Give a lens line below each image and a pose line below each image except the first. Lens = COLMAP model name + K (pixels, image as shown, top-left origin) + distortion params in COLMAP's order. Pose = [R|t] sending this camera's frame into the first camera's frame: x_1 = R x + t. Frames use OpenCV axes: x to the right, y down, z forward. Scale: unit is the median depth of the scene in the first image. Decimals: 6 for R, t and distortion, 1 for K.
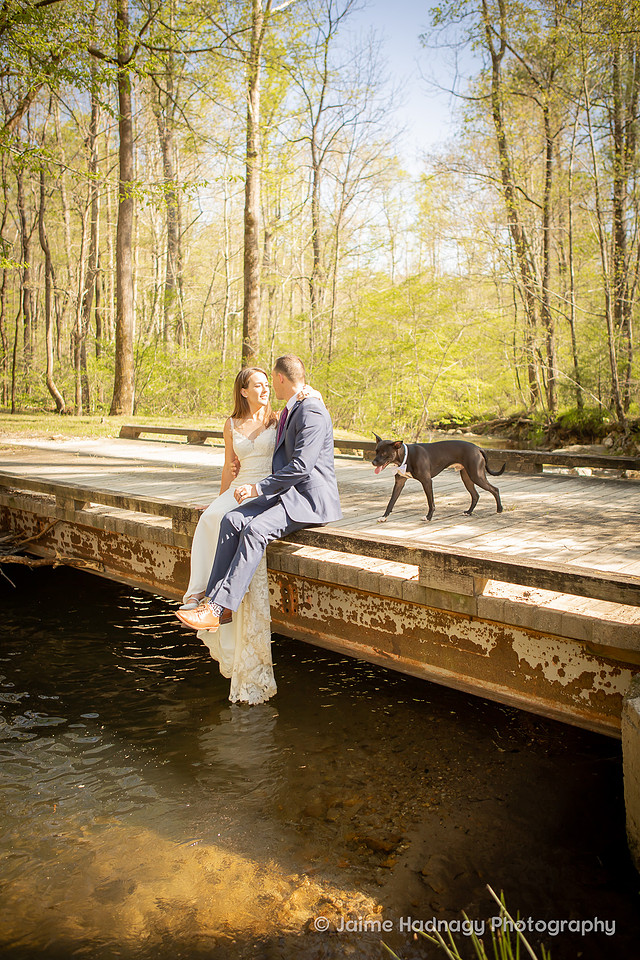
lens RADIAL K [[861.7, 0, 317.6], [0, 861.7, 472.3], [0, 0, 1]] dist [-0.085148, 0.000625]
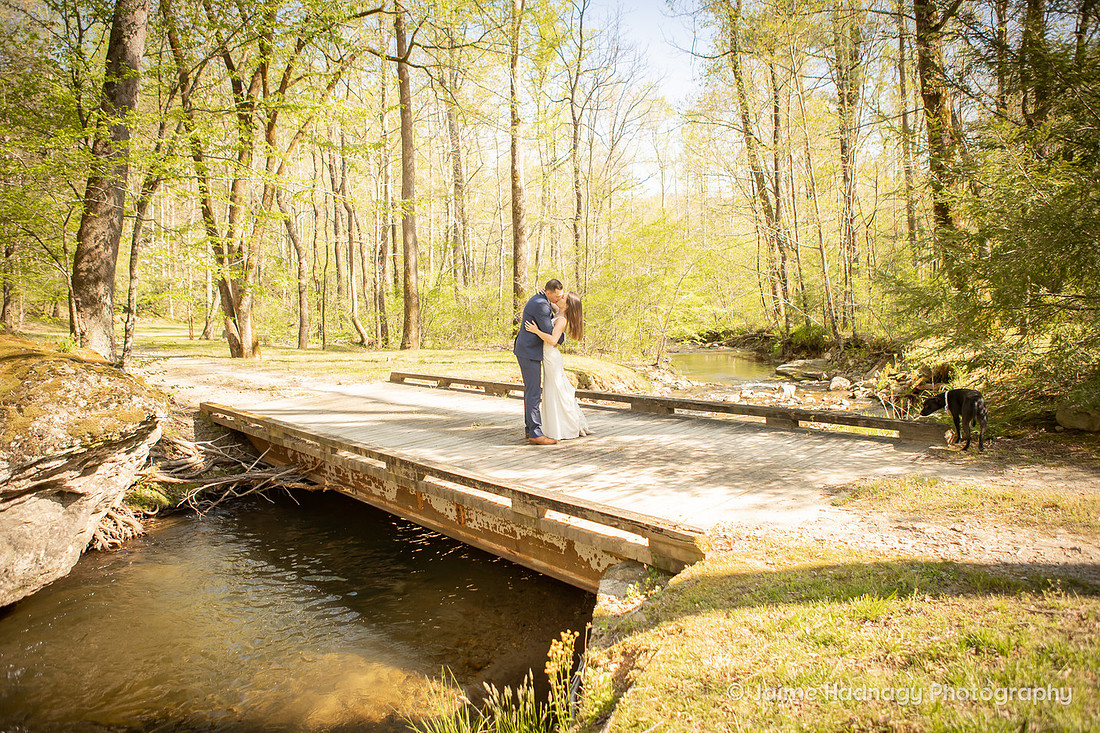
lens RADIAL K [[787.9, 0, 553.1], [0, 787.9, 373.2], [0, 0, 1]] dist [-0.115098, -0.002820]
pose [[0.996545, -0.031349, -0.076909, 0.176163], [0.030986, 0.999502, -0.005908, -0.065127], [0.077056, 0.003505, 0.997021, -0.262776]]
